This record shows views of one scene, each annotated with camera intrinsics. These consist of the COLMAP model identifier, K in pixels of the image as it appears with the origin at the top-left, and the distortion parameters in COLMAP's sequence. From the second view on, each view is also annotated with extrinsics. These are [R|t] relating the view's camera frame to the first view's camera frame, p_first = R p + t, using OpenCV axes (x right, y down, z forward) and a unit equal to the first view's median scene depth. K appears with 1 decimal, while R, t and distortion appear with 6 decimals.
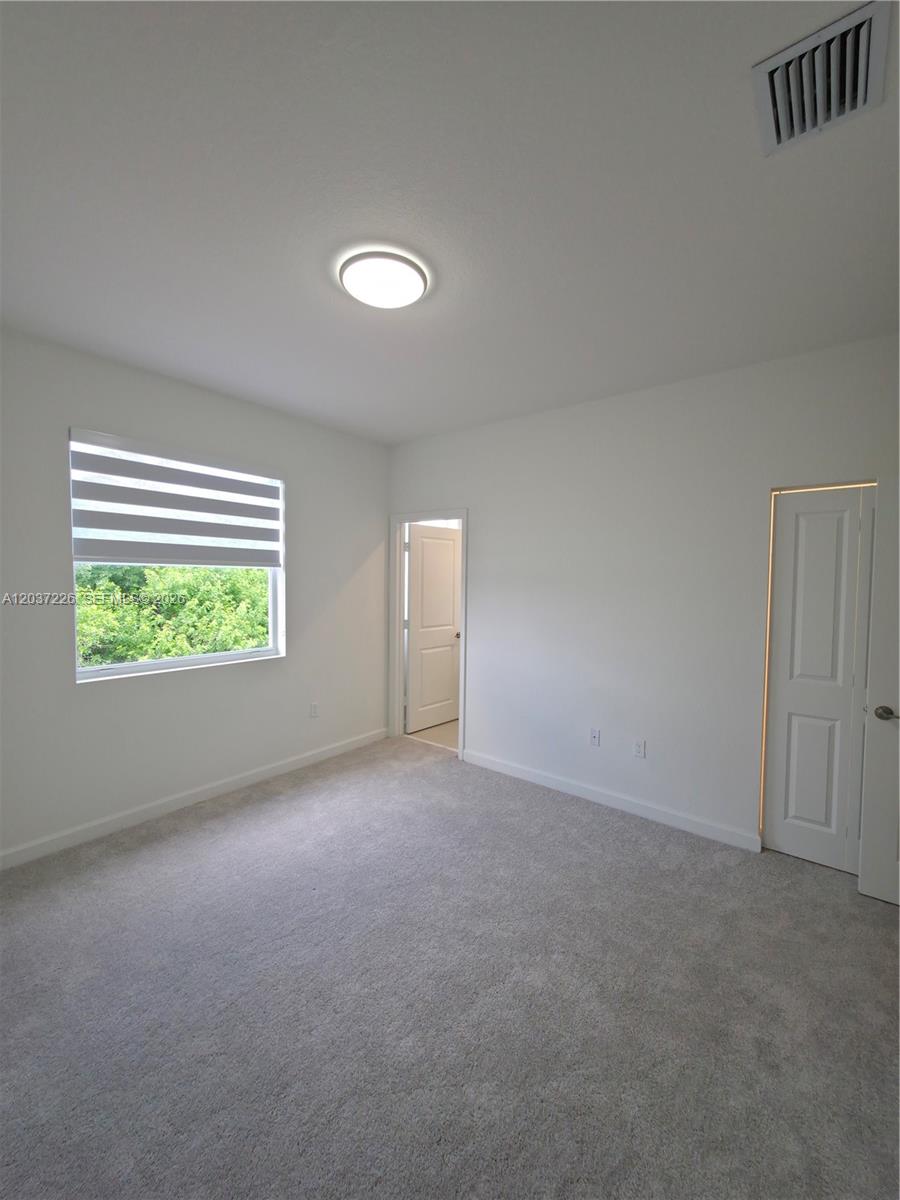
lens RADIAL K [[478.3, 0, 446.9], [0, 478.3, 597.6], [0, 0, 1]] dist [-0.001757, -0.000280]
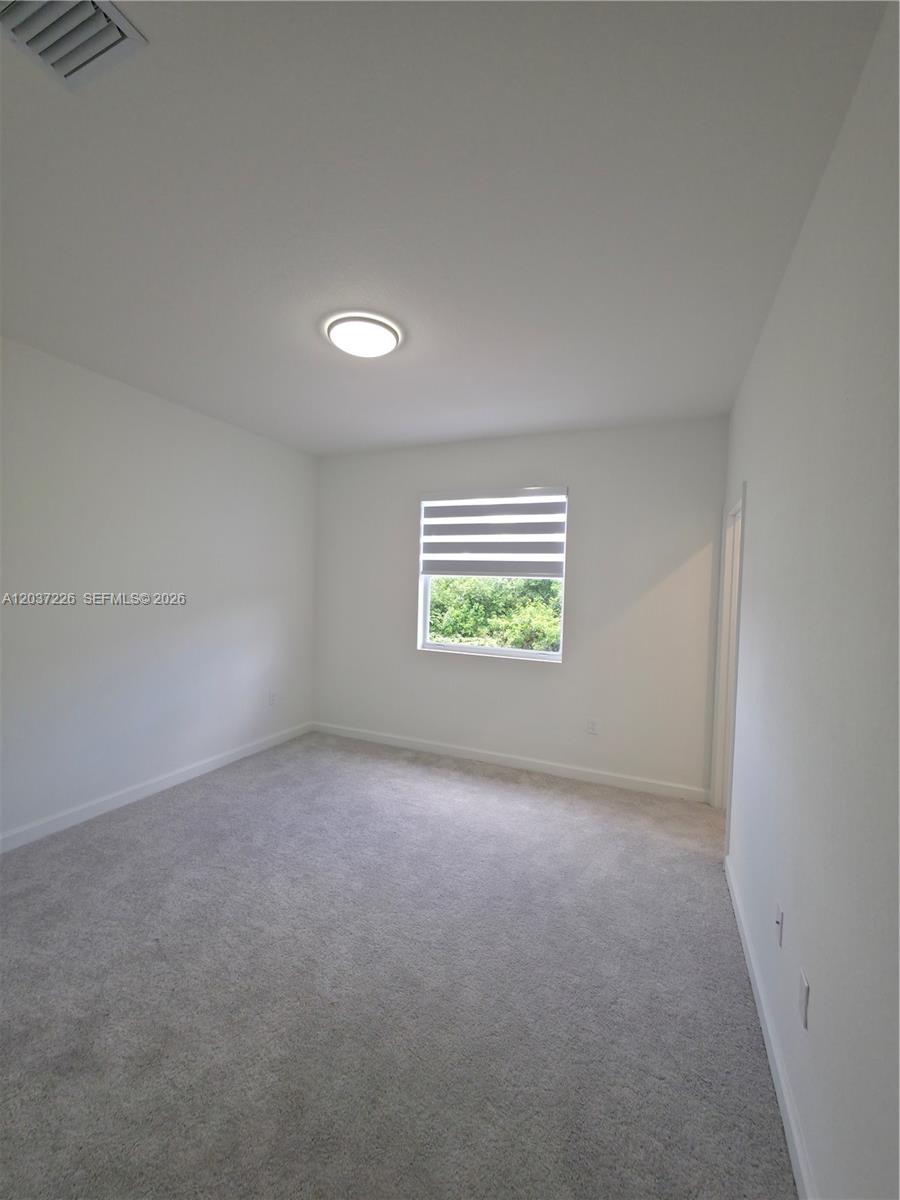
lens RADIAL K [[478.3, 0, 456.5], [0, 478.3, 597.9], [0, 0, 1]] dist [-0.001757, -0.000280]
pose [[0.270144, 0.021082, -0.962589, 0.603830], [-0.067382, 0.997723, 0.002941, -0.006204], [0.960459, 0.064067, 0.270949, 0.497473]]
